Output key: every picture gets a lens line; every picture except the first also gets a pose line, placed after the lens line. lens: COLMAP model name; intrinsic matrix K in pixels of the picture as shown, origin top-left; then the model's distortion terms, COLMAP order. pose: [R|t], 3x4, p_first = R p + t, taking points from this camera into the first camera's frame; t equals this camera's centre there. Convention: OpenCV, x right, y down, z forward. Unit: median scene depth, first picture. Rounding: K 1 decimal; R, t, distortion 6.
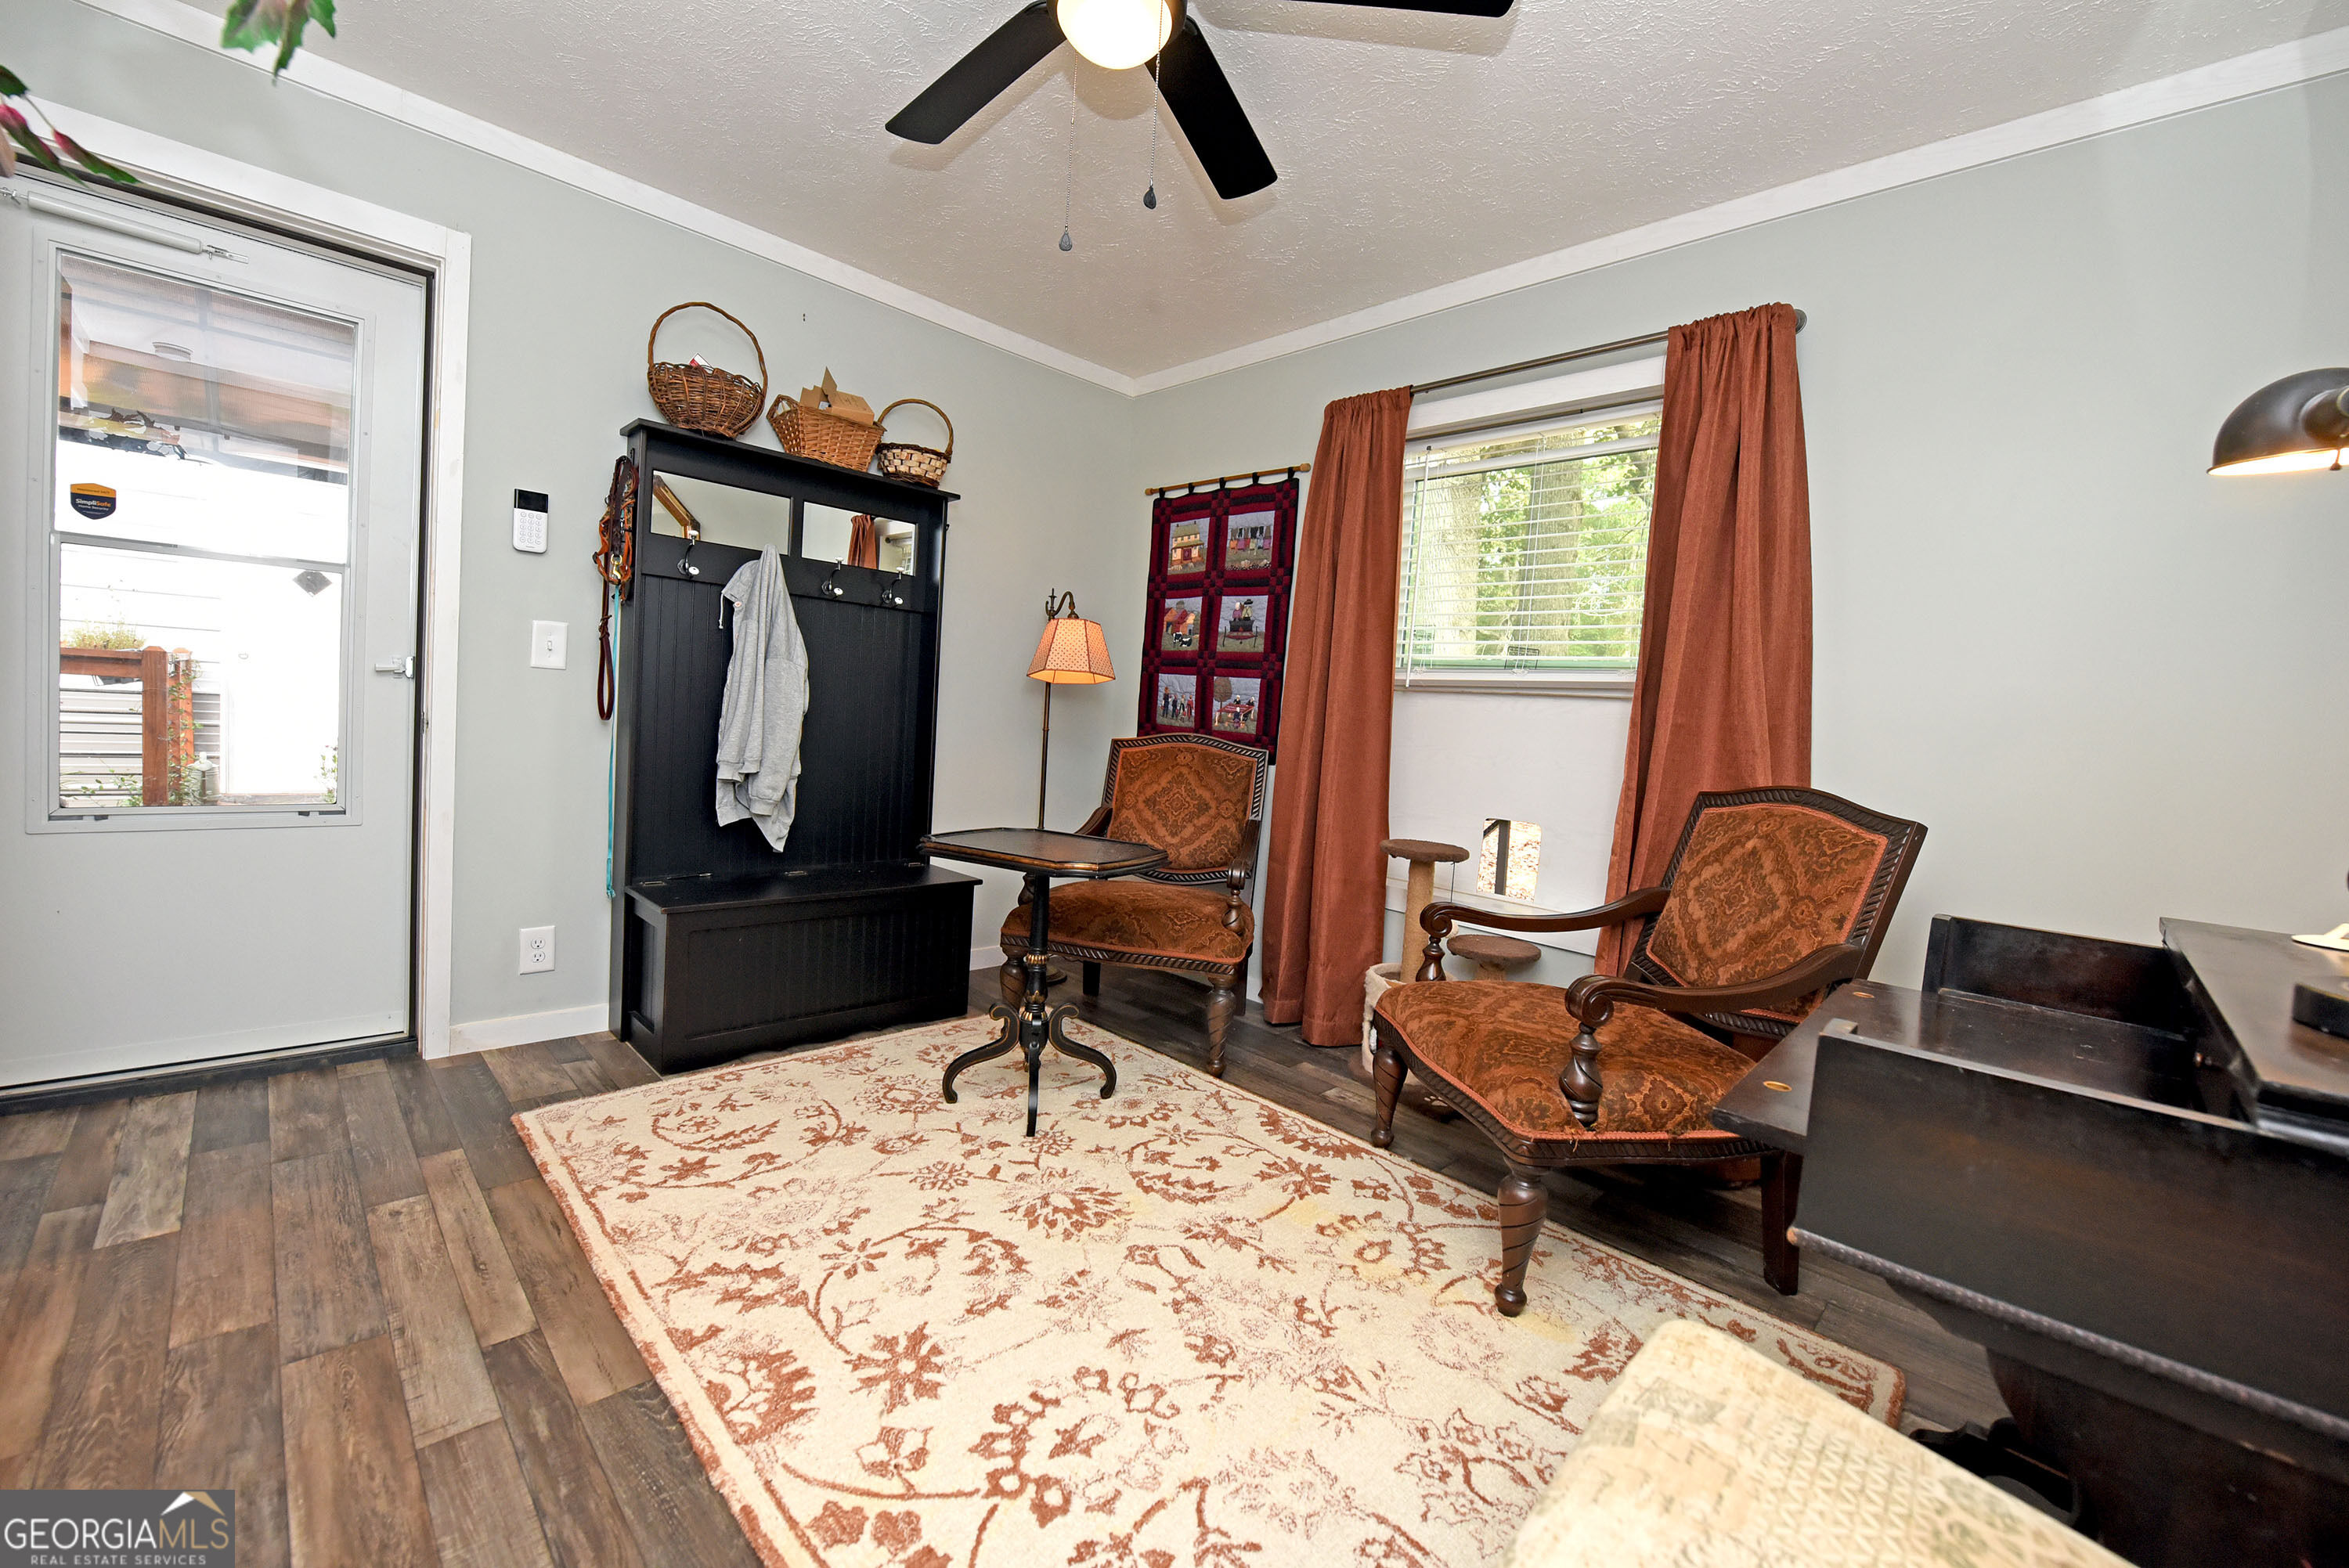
lens RADIAL K [[937.5, 0, 1178.1], [0, 937.5, 771.4], [0, 0, 1]] dist [-0.017275, -0.001065]
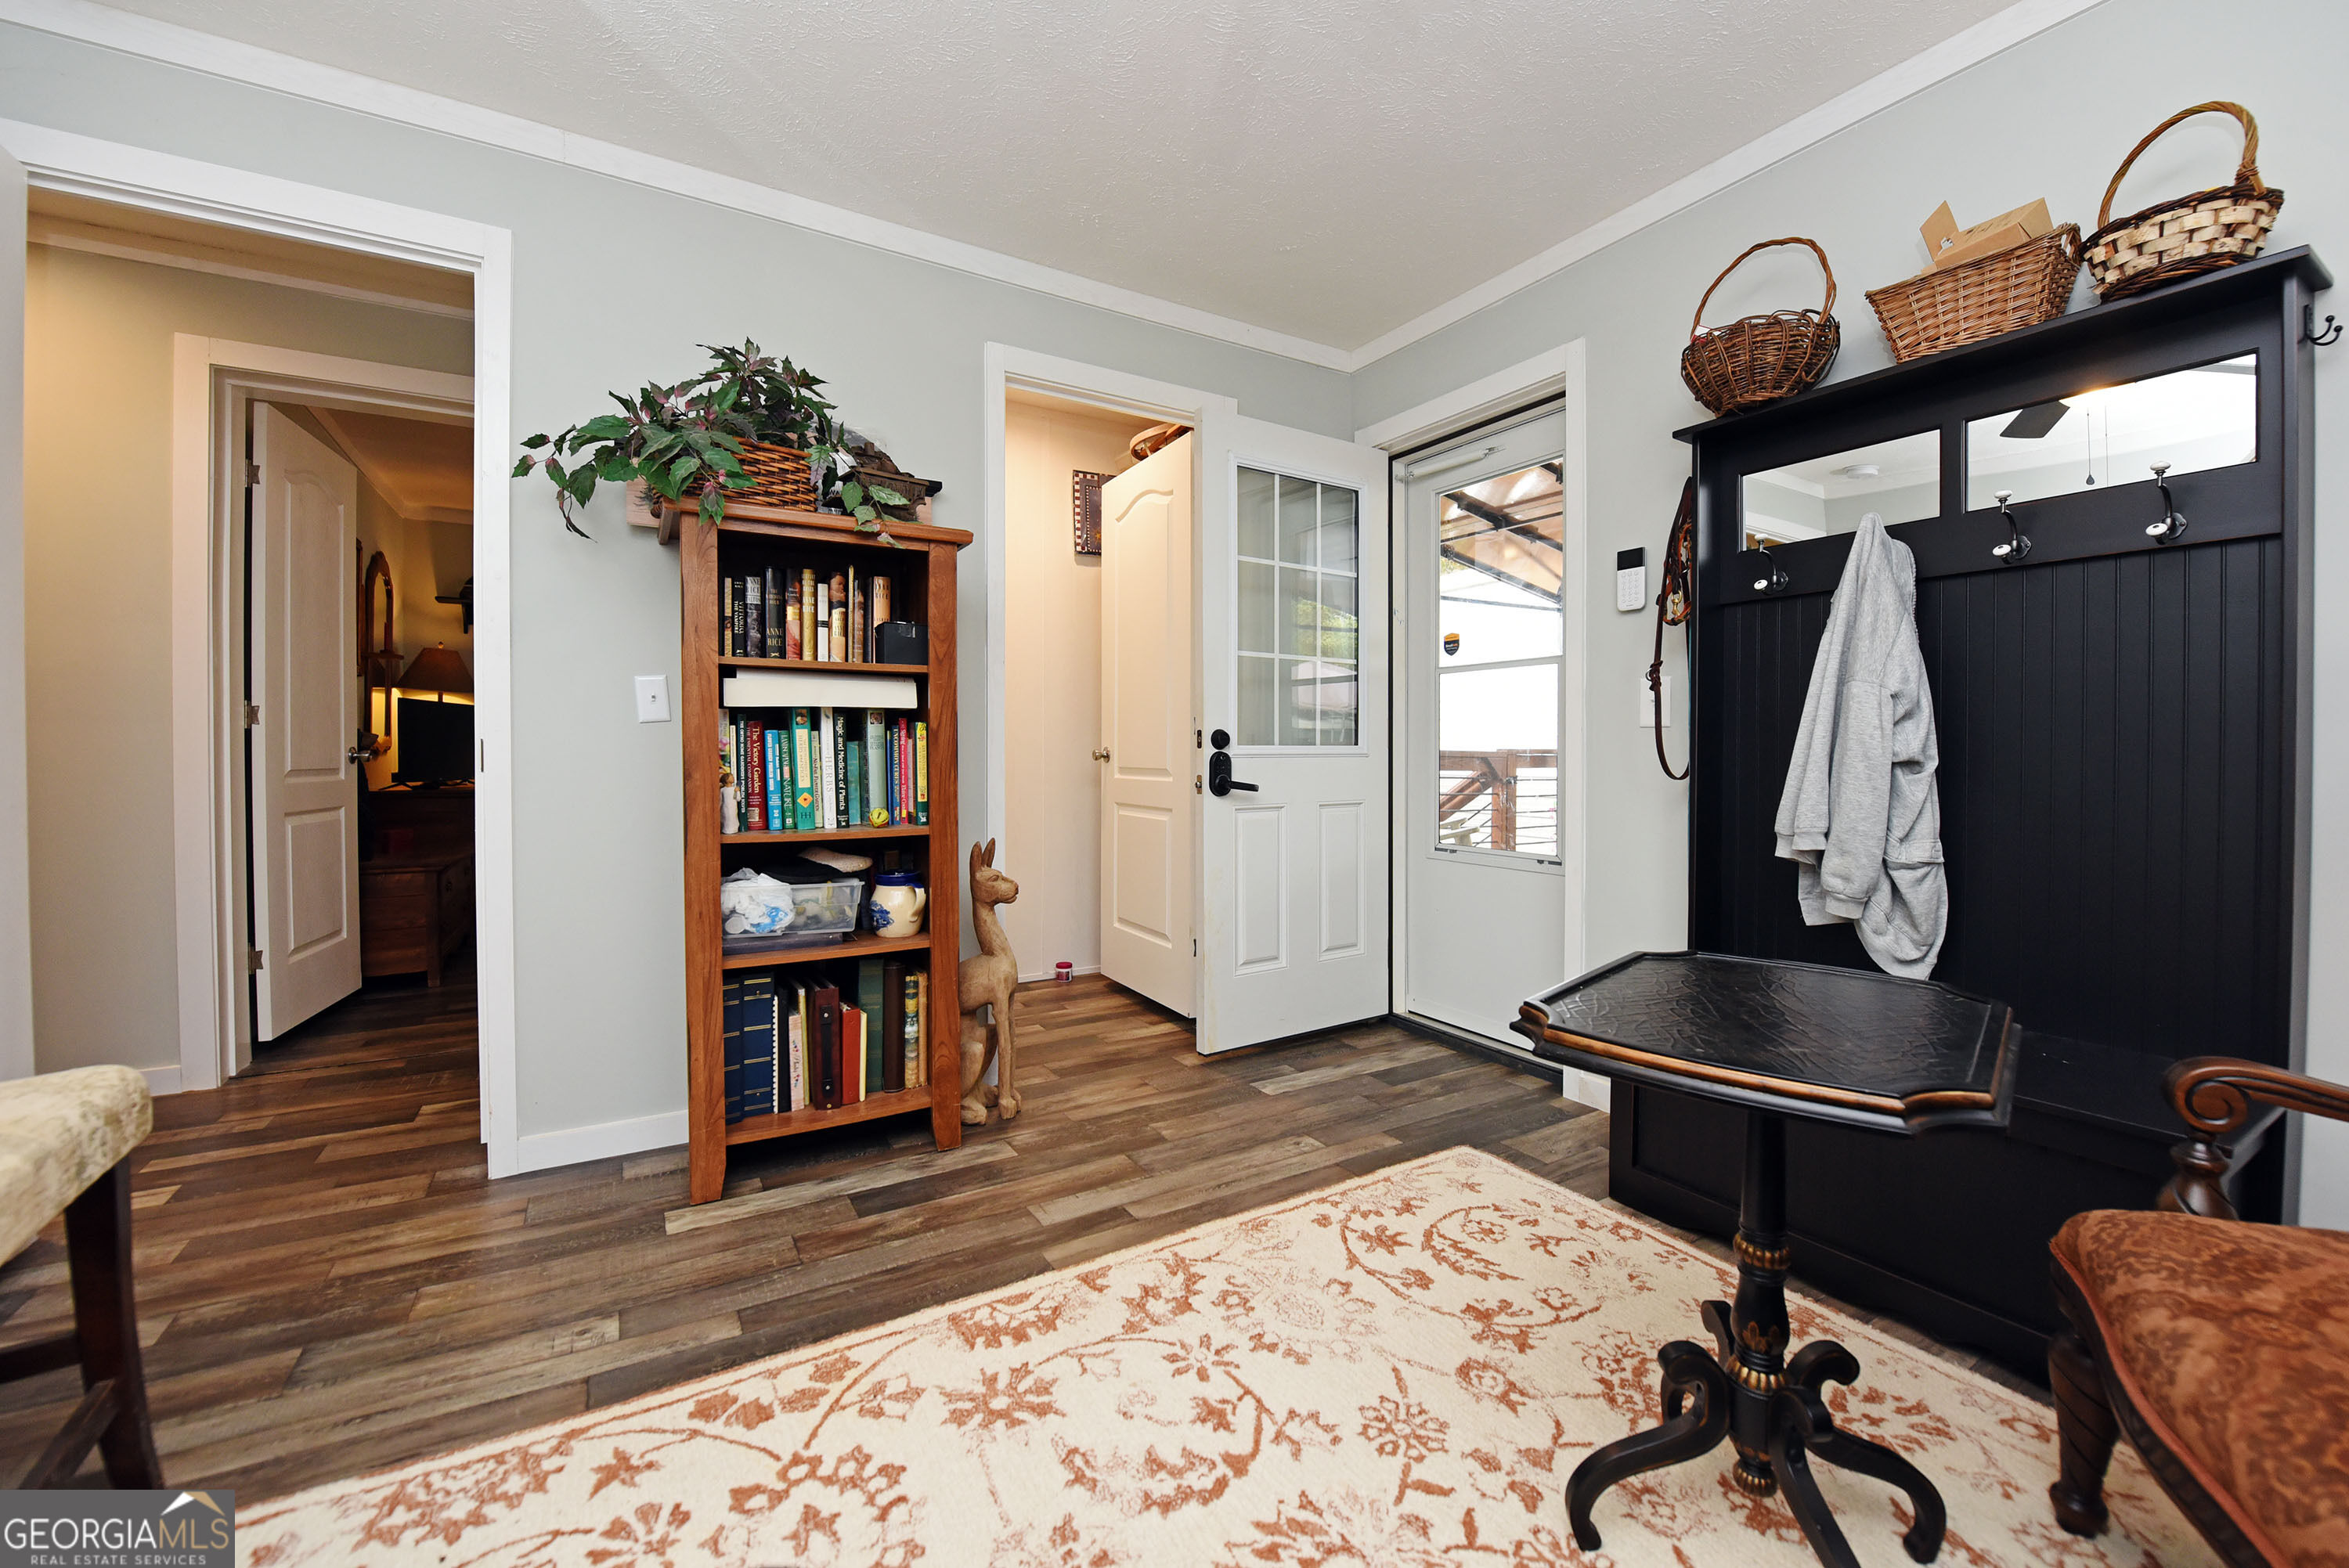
lens RADIAL K [[937.5, 0, 1179.3], [0, 937.5, 768.5], [0, 0, 1]] dist [-0.017275, -0.001065]
pose [[-0.241910, -0.048470, -0.969087, 0.451925], [-0.076612, 0.996588, -0.030721, -0.003972], [0.967269, 0.066812, -0.244798, 0.975212]]
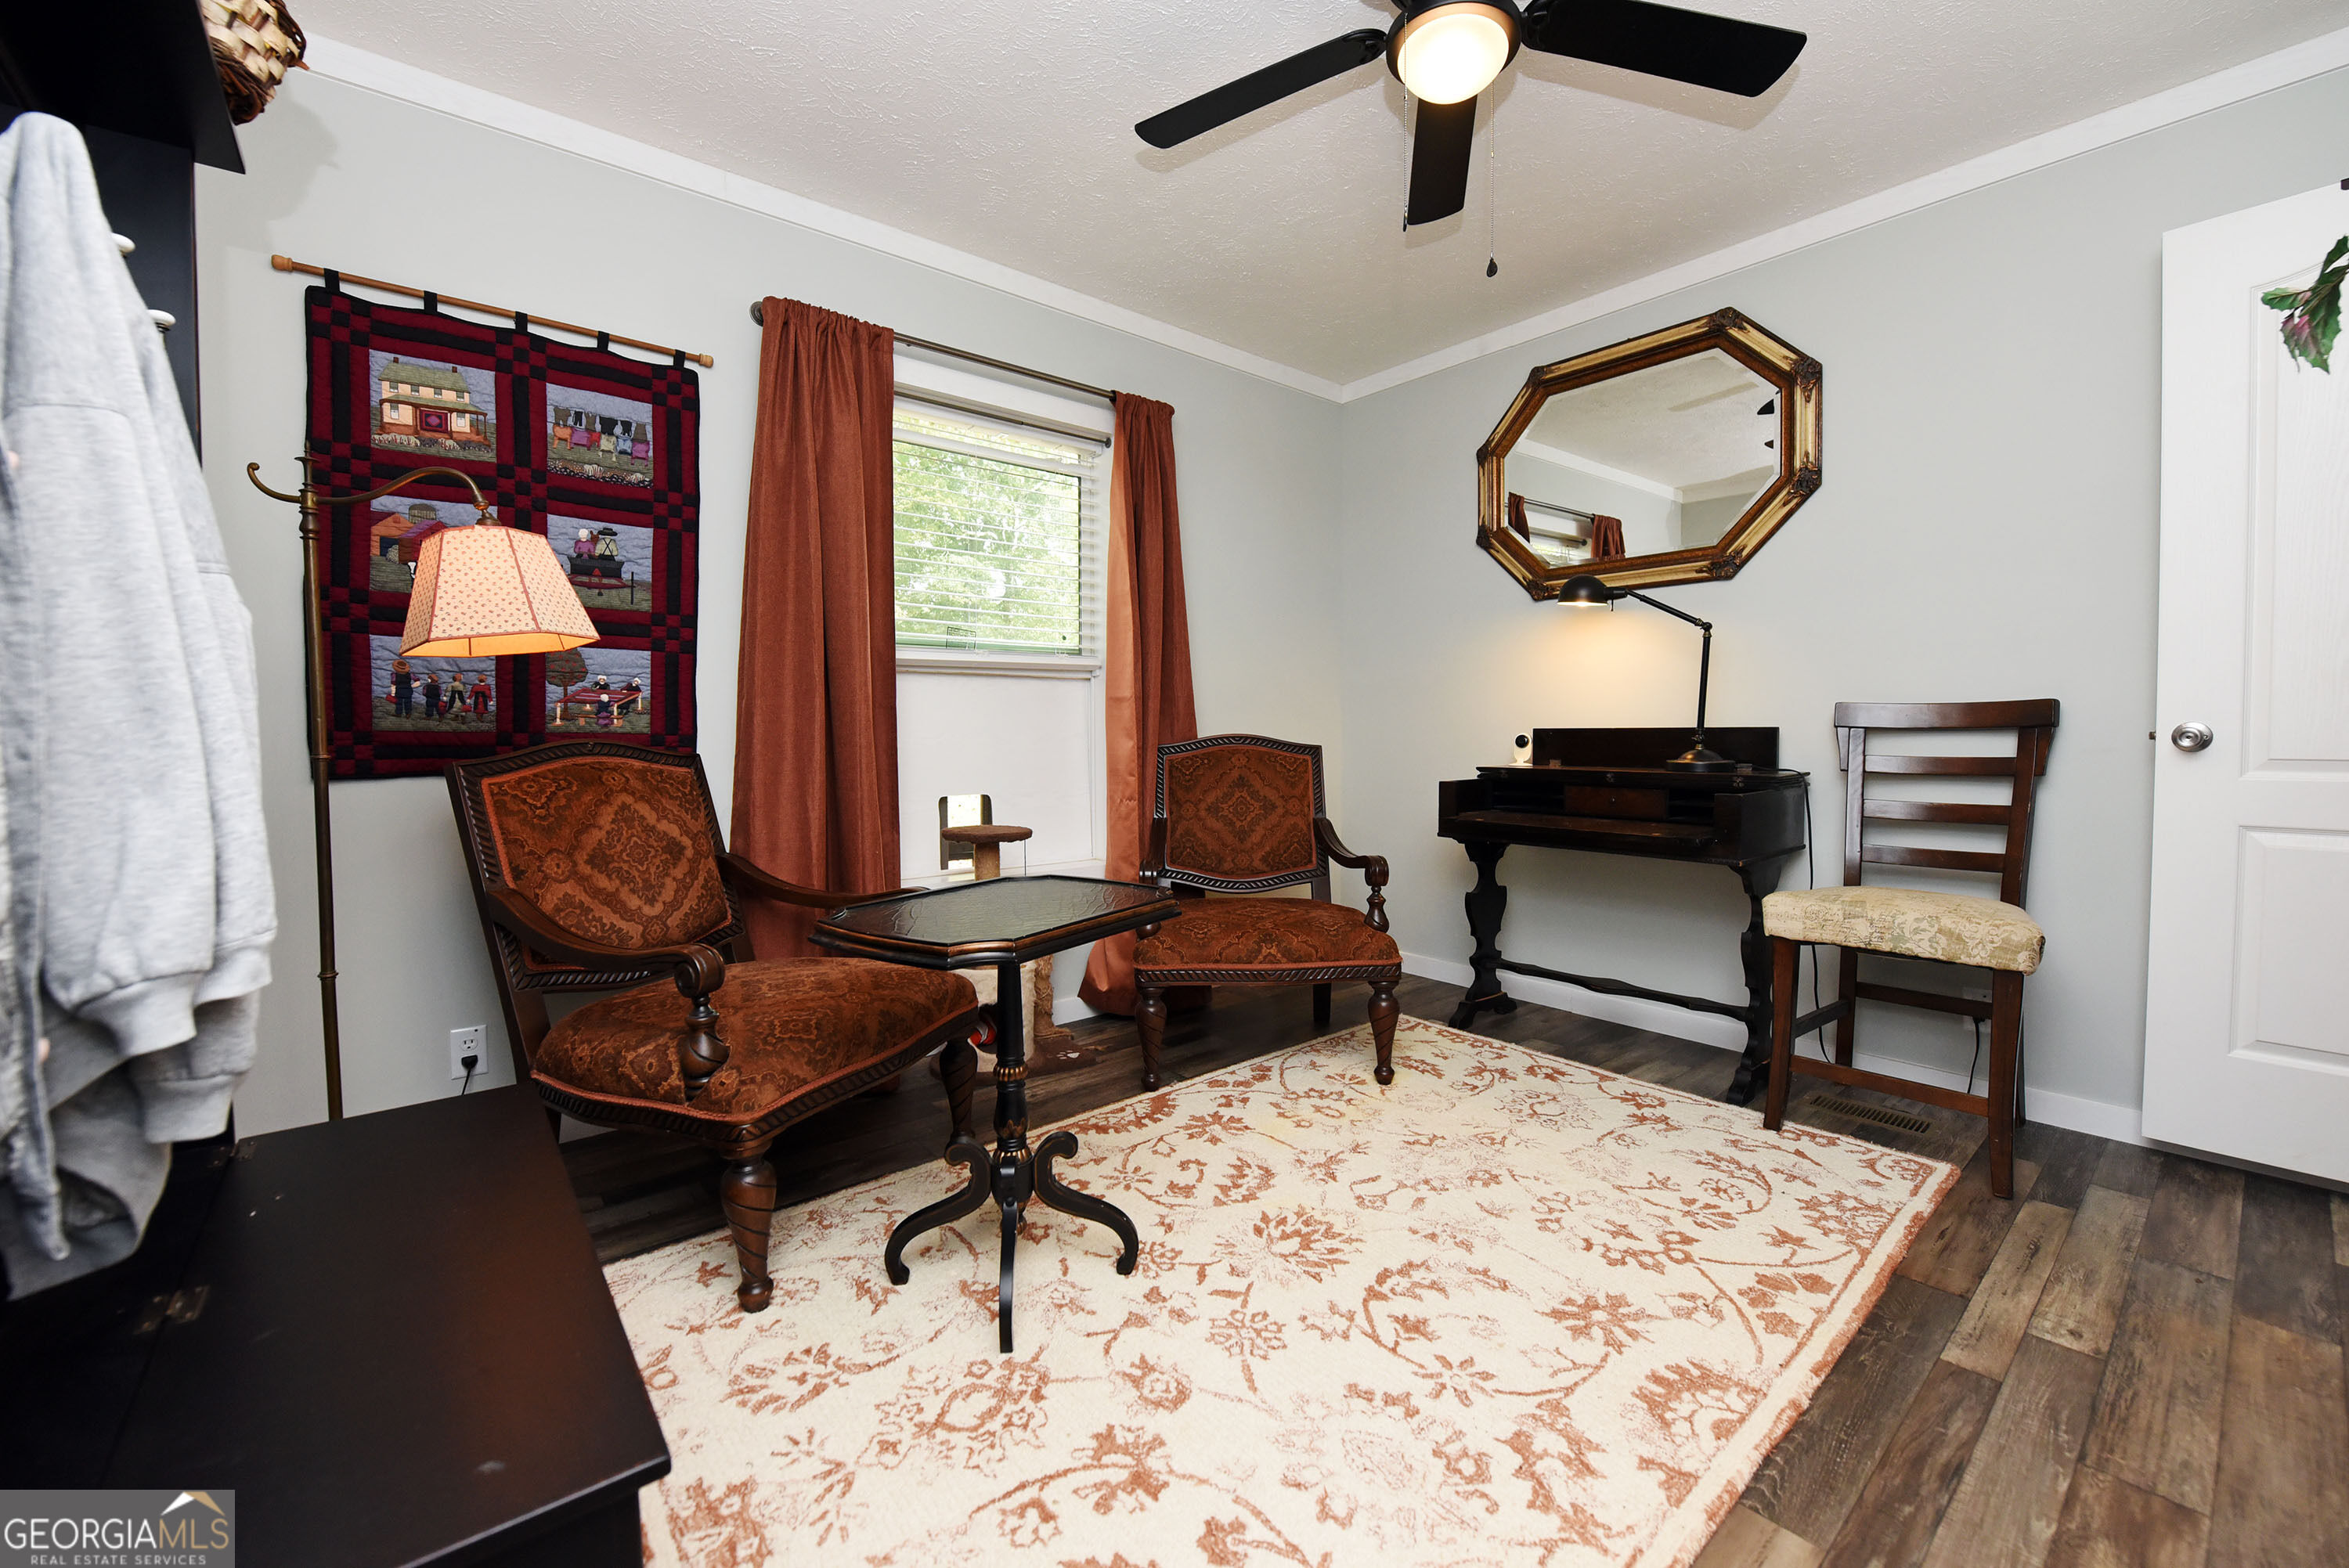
lens RADIAL K [[937.5, 0, 1183.3], [0, 937.5, 770.7], [0, 0, 1]] dist [-0.017275, -0.001065]
pose [[0.088402, -0.111944, 0.989775, -0.946400], [0.069875, 0.991914, 0.105945, -0.098019], [-0.993631, 0.059795, 0.095510, 0.951173]]
